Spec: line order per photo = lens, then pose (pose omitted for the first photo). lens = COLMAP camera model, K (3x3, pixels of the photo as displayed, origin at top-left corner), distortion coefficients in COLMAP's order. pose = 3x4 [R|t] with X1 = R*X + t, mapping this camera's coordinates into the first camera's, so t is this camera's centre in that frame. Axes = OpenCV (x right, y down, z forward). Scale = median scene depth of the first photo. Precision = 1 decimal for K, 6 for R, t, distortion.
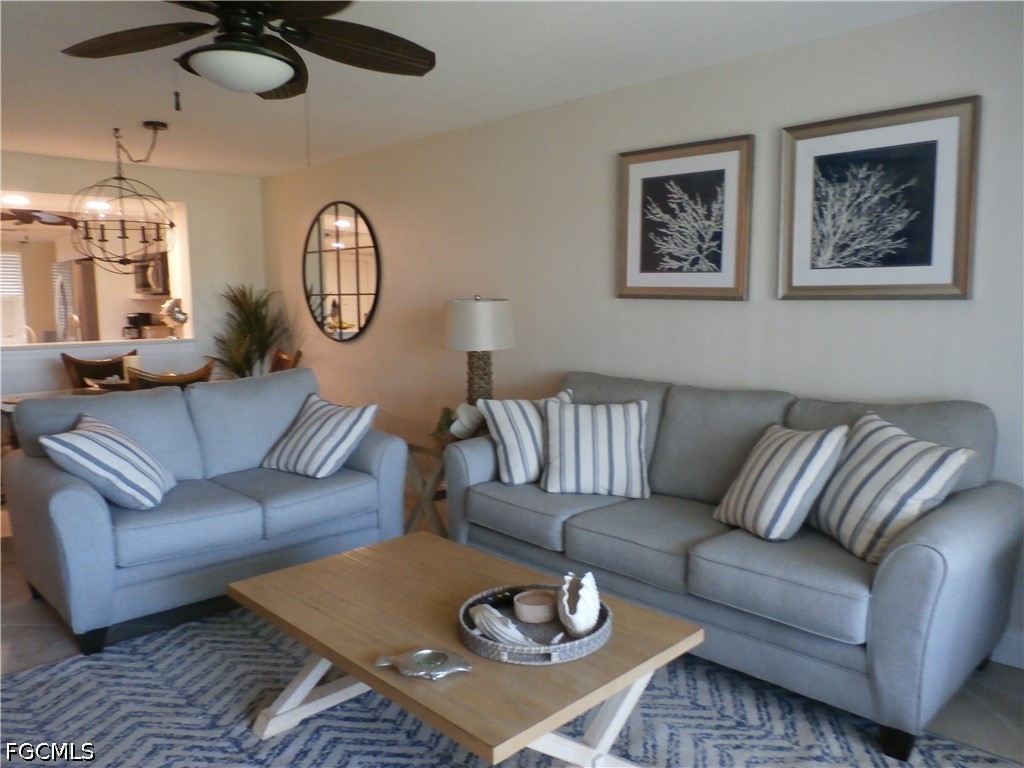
lens RADIAL K [[766.3, 0, 513.4], [0, 766.3, 384.5], [0, 0, 1]] dist [-0.032534, 0.007676]
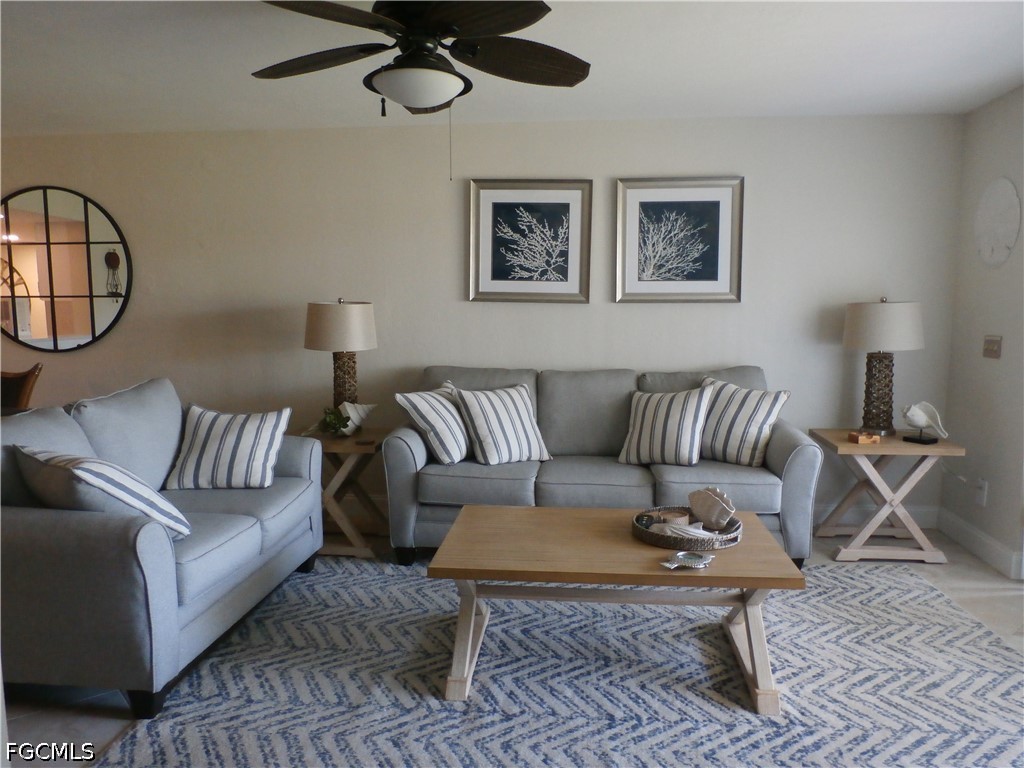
lens RADIAL K [[766.3, 0, 511.2], [0, 766.3, 385.1], [0, 0, 1]] dist [-0.032534, 0.007676]
pose [[0.762394, -0.064953, 0.643845, -0.674477], [0.069153, 0.997430, 0.018738, -0.002225], [-0.643407, 0.030239, 0.764927, 0.070444]]
